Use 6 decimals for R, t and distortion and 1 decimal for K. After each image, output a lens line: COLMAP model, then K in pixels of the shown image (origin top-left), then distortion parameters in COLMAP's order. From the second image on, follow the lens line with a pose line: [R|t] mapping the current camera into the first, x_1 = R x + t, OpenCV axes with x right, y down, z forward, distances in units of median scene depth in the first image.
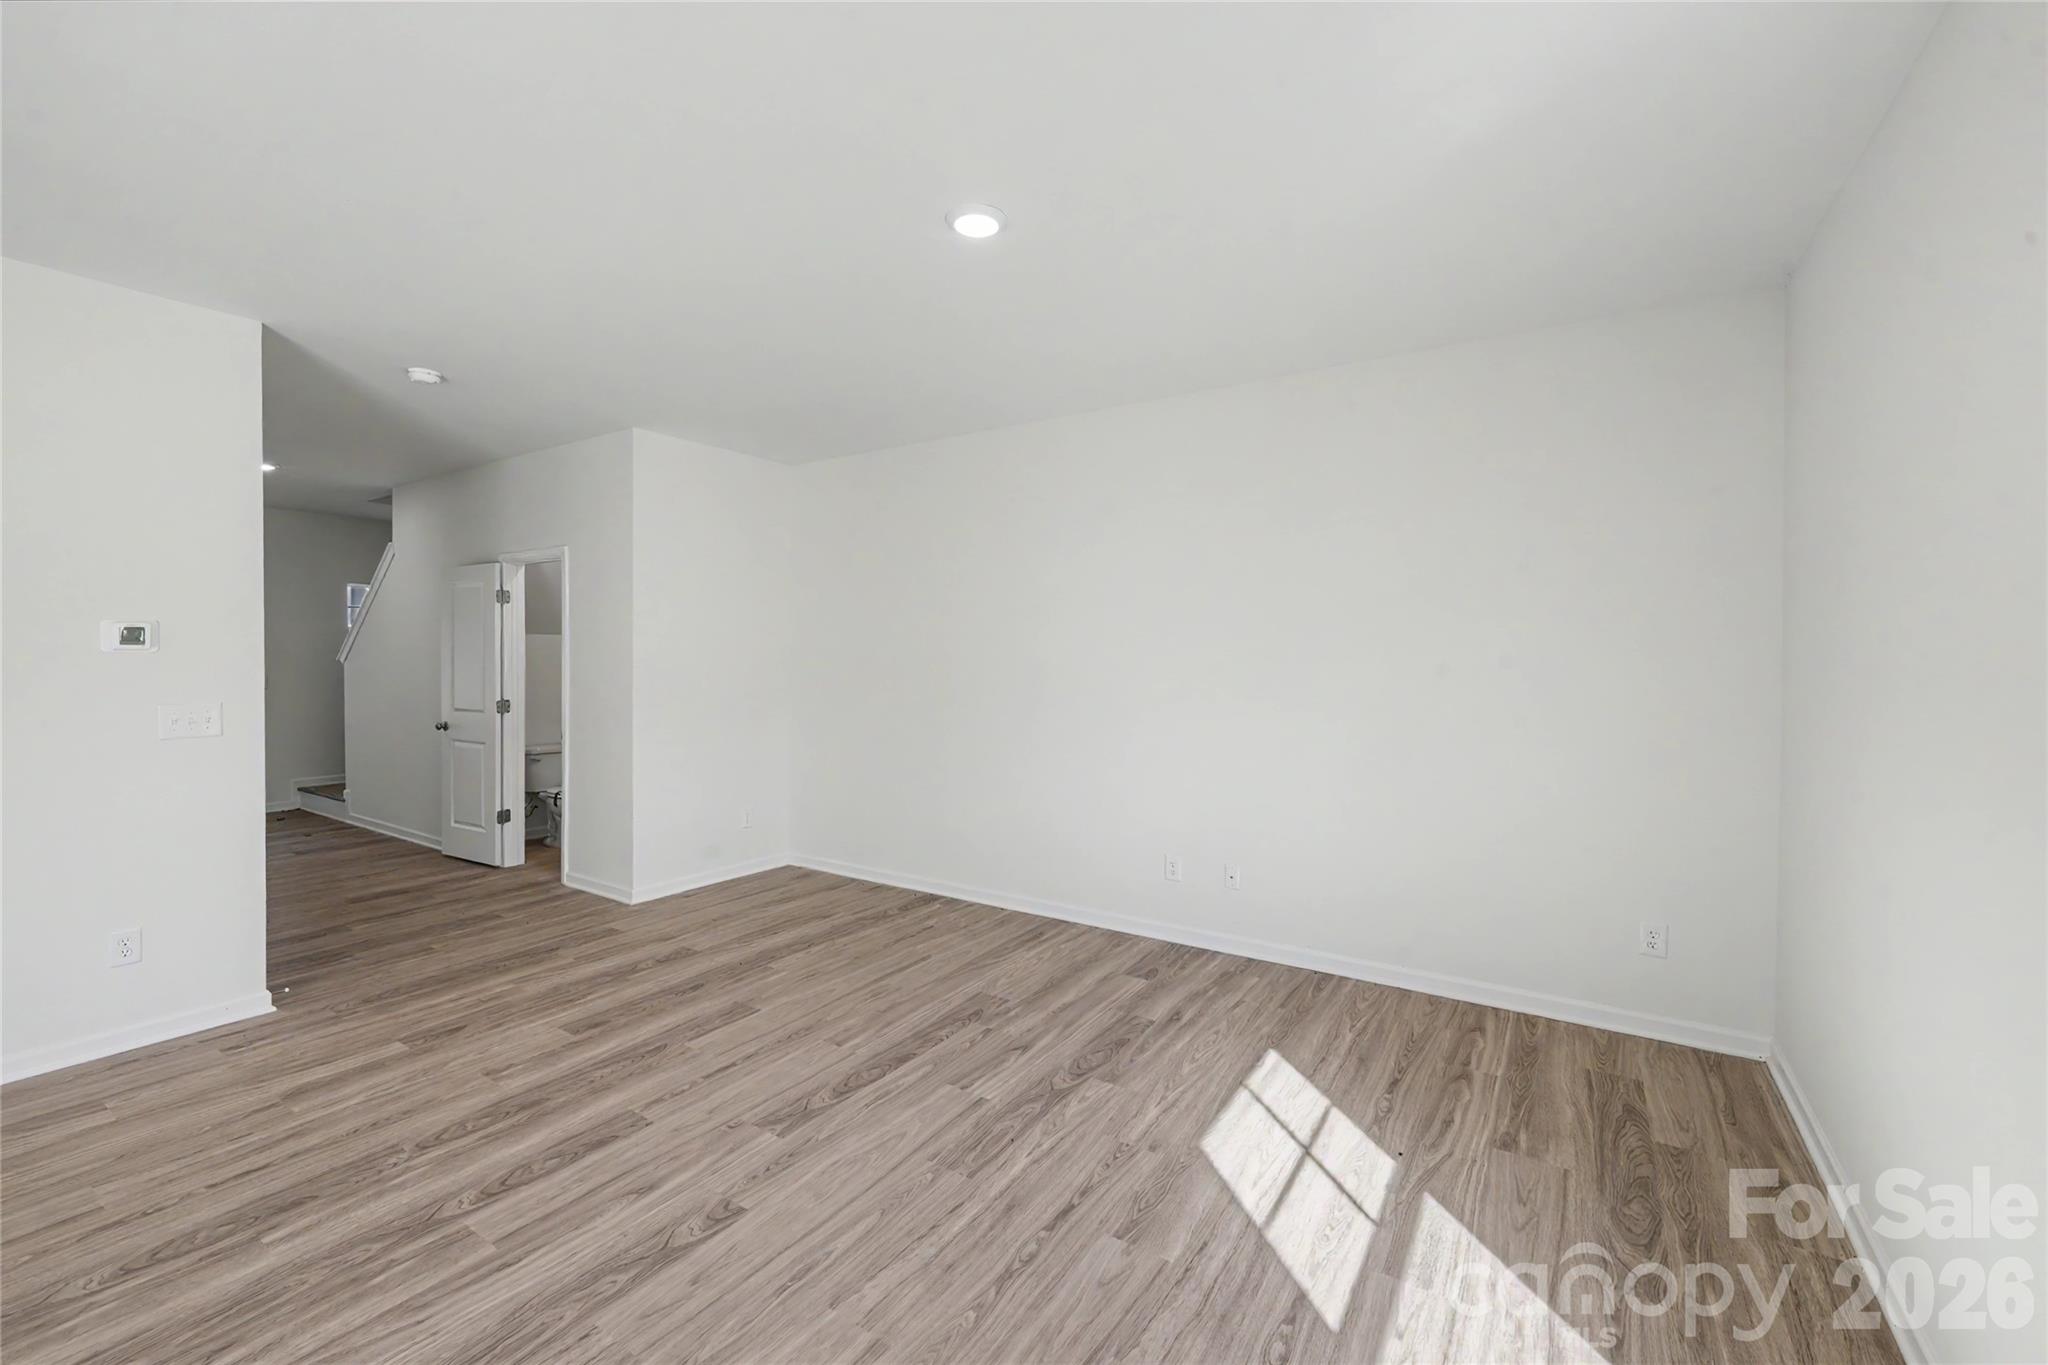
lens RADIAL K [[846.0, 0, 1011.8], [0, 846.0, 660.9], [0, 0, 1]] dist [0.002452, -0.000139]
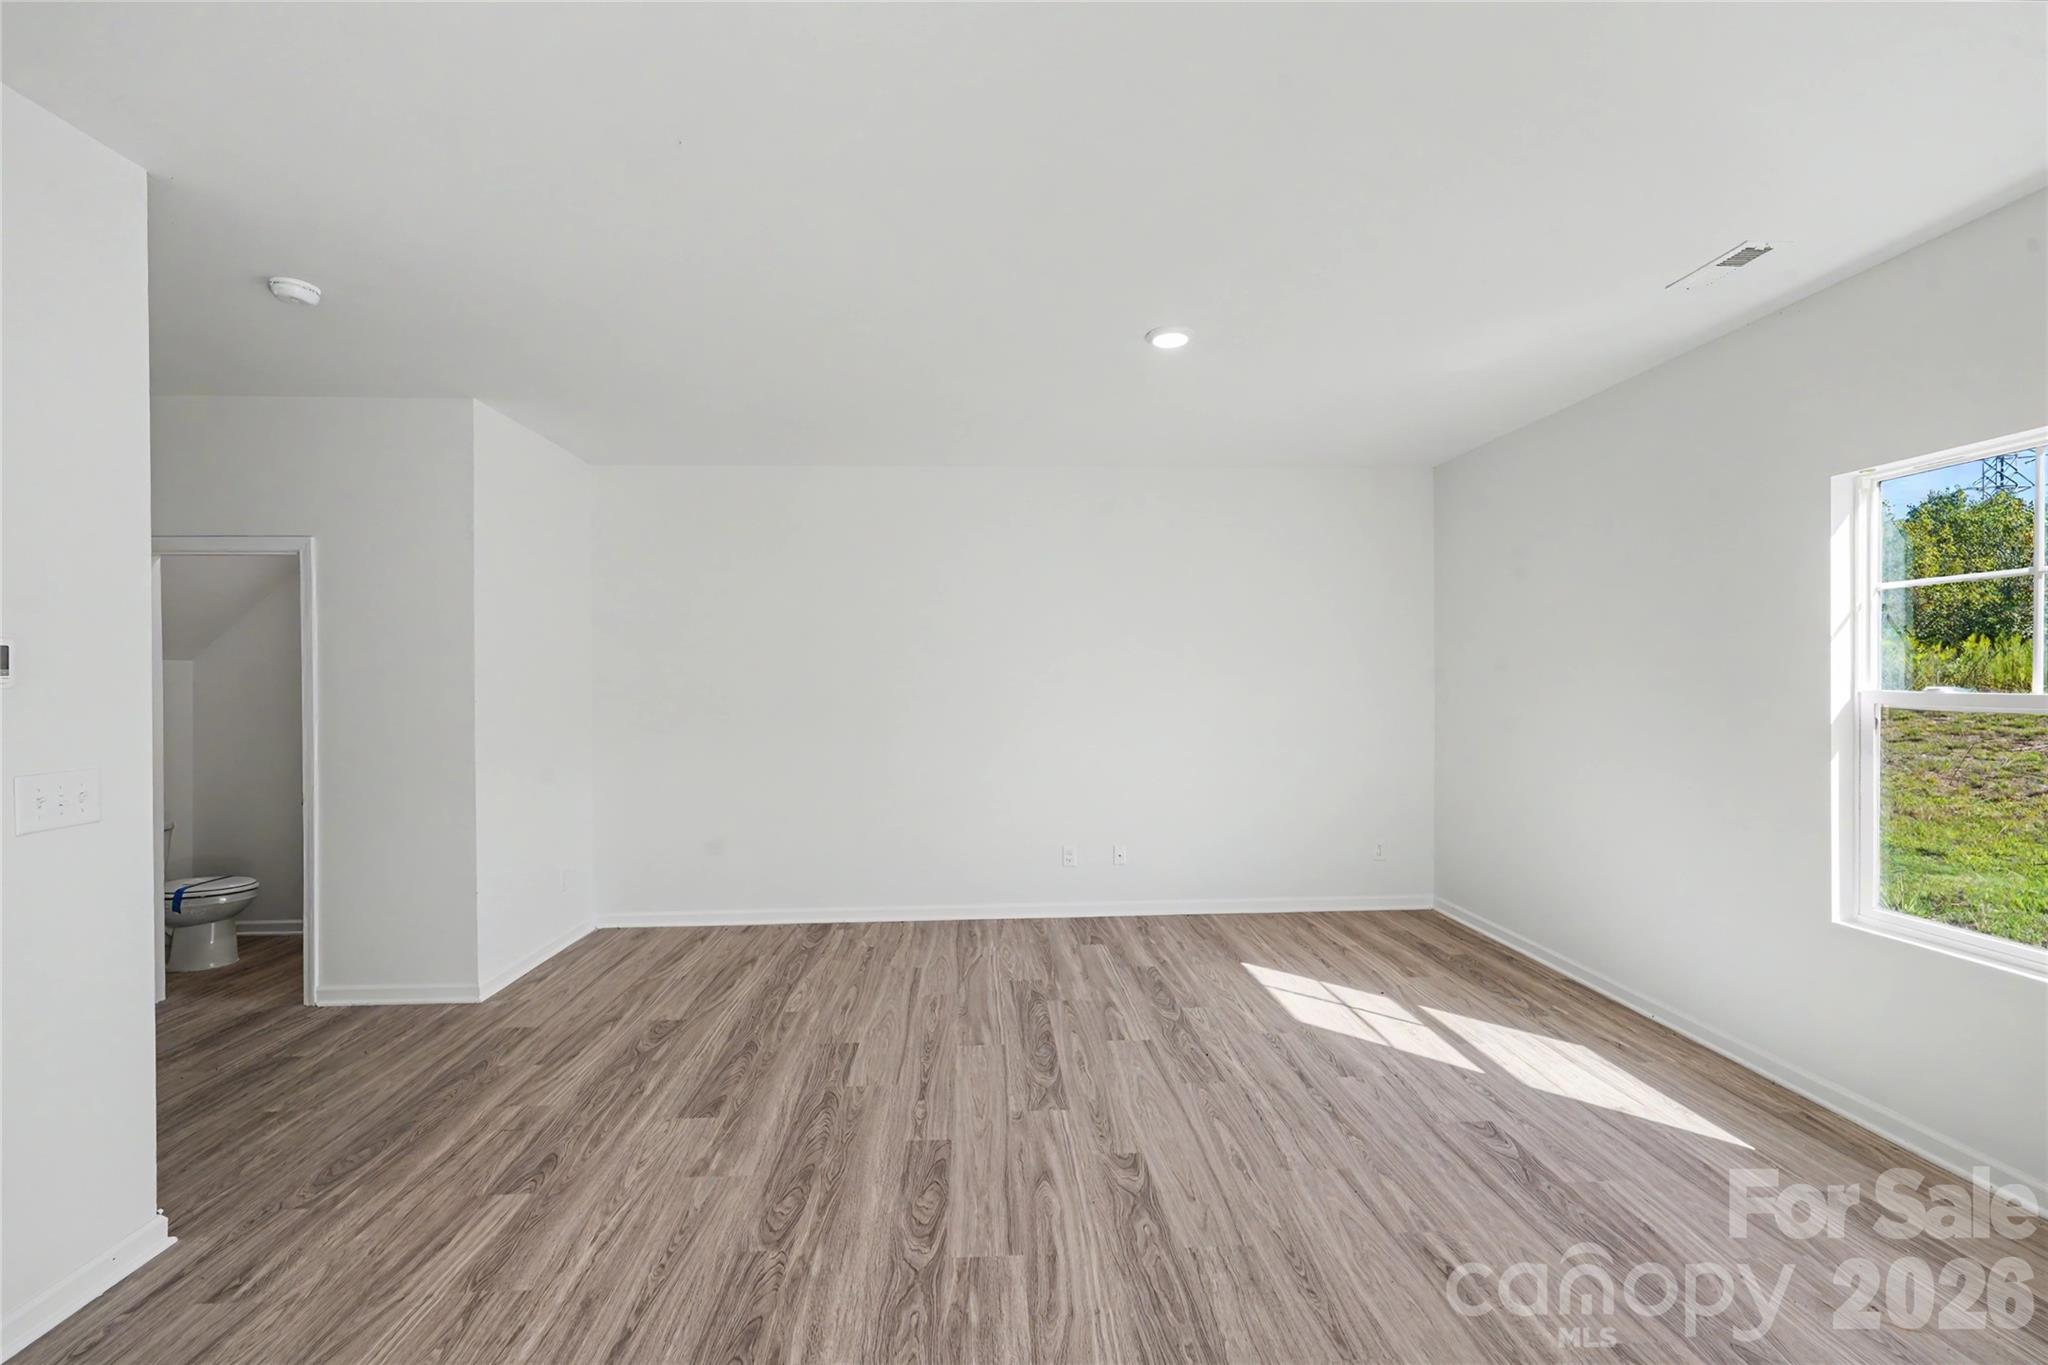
lens RADIAL K [[833.3, 0, 1014.9], [0, 833.3, 685.1], [0, 0, 1]] dist [0.001659, -0.000632]
pose [[0.804188, -0.011431, 0.594265, -0.795800], [0.013827, 0.999904, 0.000522, -0.002843], [-0.594214, 0.007797, 0.804269, 0.117772]]
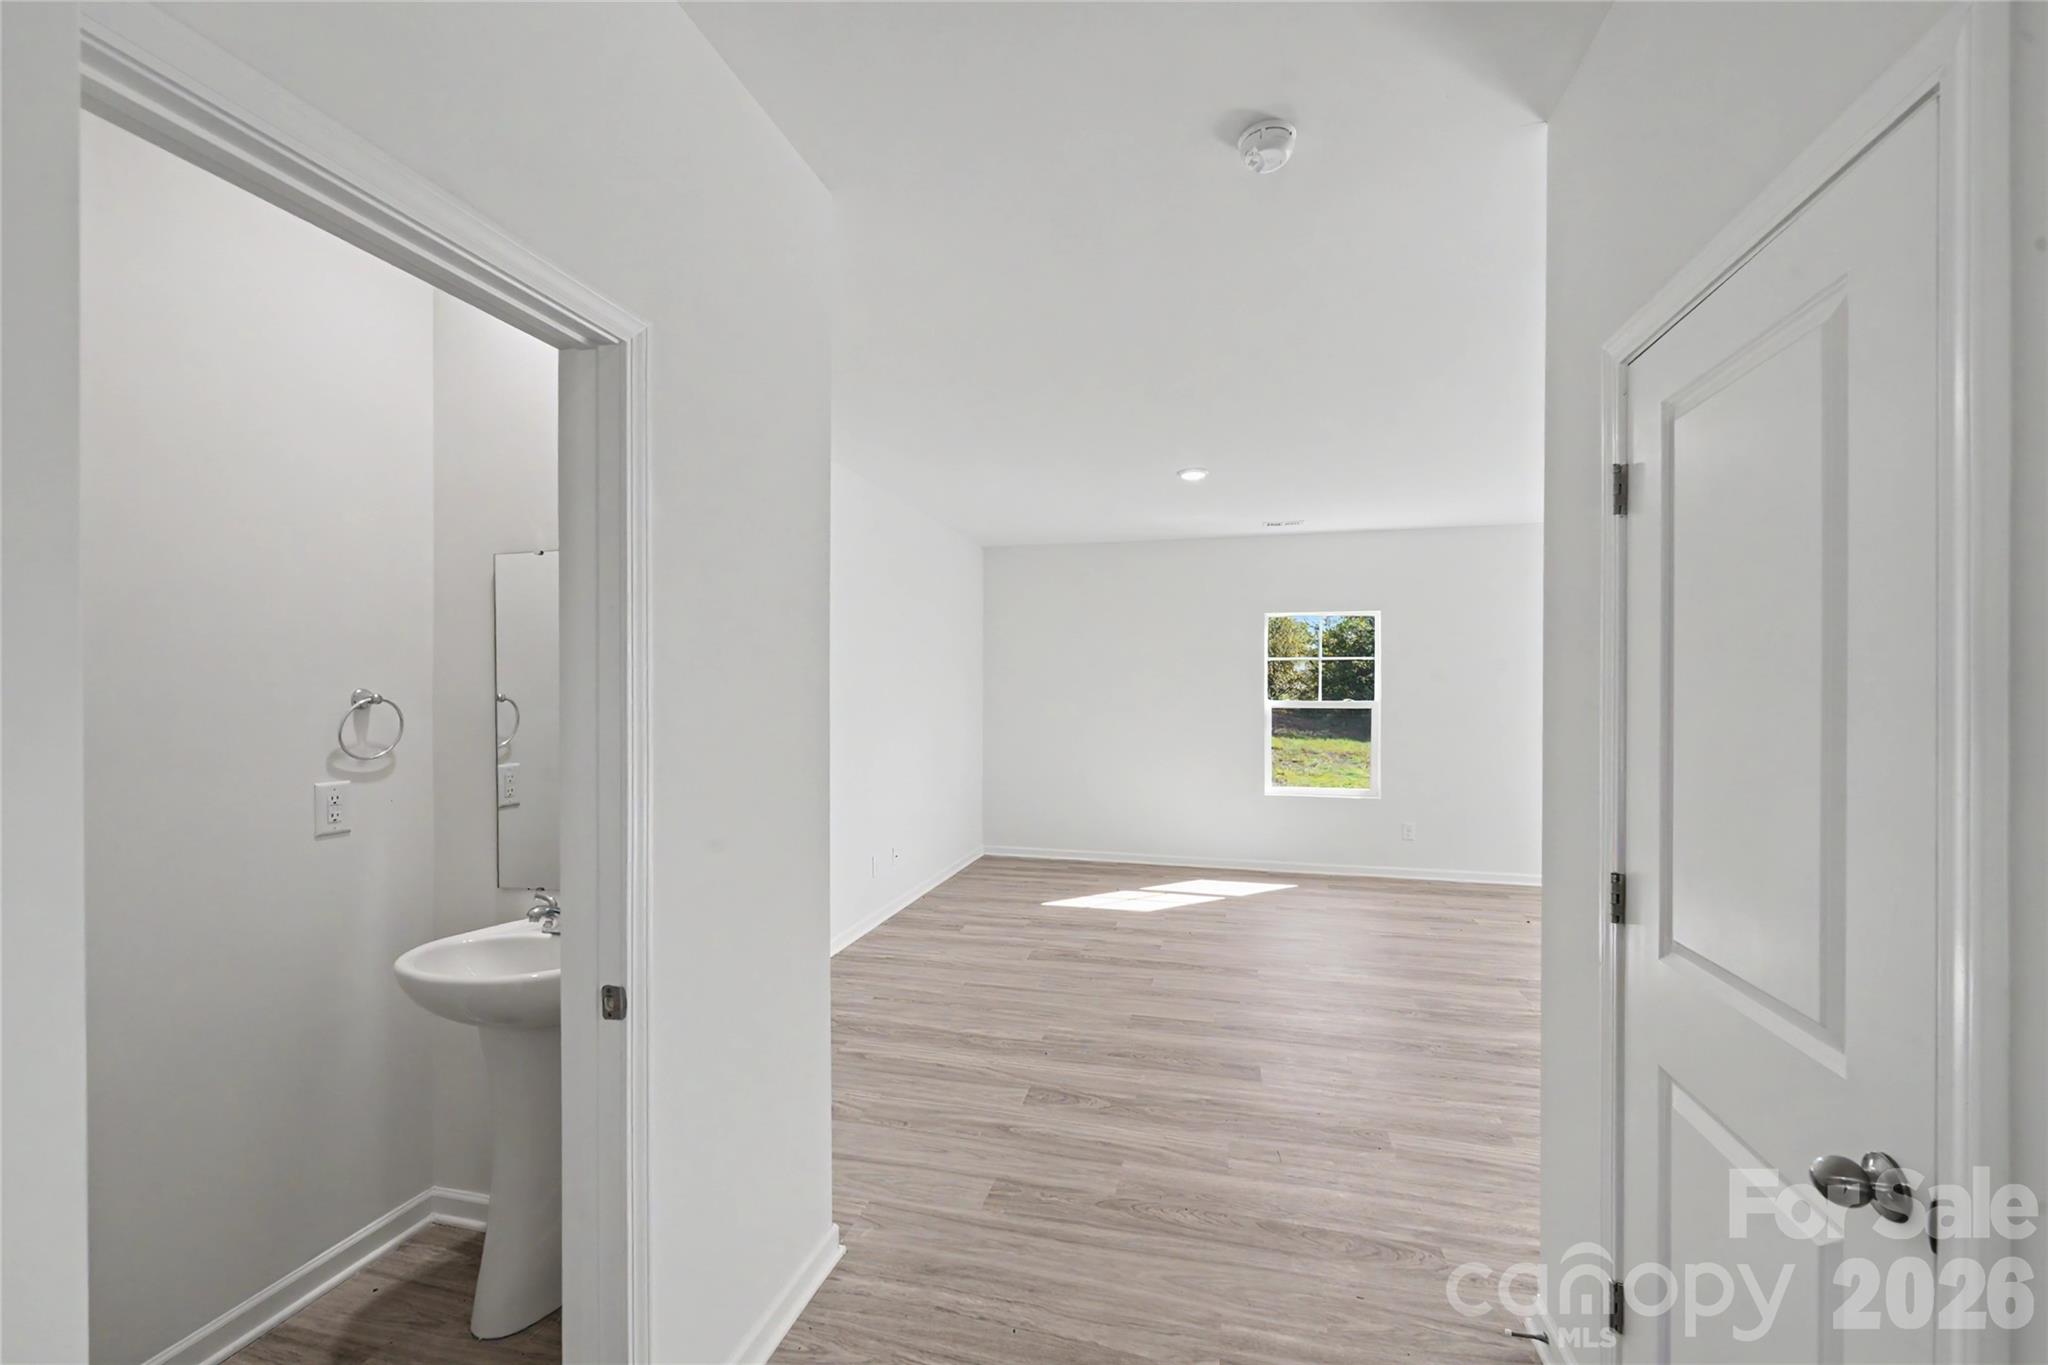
lens RADIAL K [[823.9, 0, 1011.1], [0, 823.9, 697.4], [0, 0, 1]] dist [0.000610, -0.000331]
pose [[-0.323714, -0.010424, 0.946098, -1.401172], [0.005184, 0.999905, 0.012791, -0.025113], [-0.946141, 0.009045, -0.323629, 1.651980]]
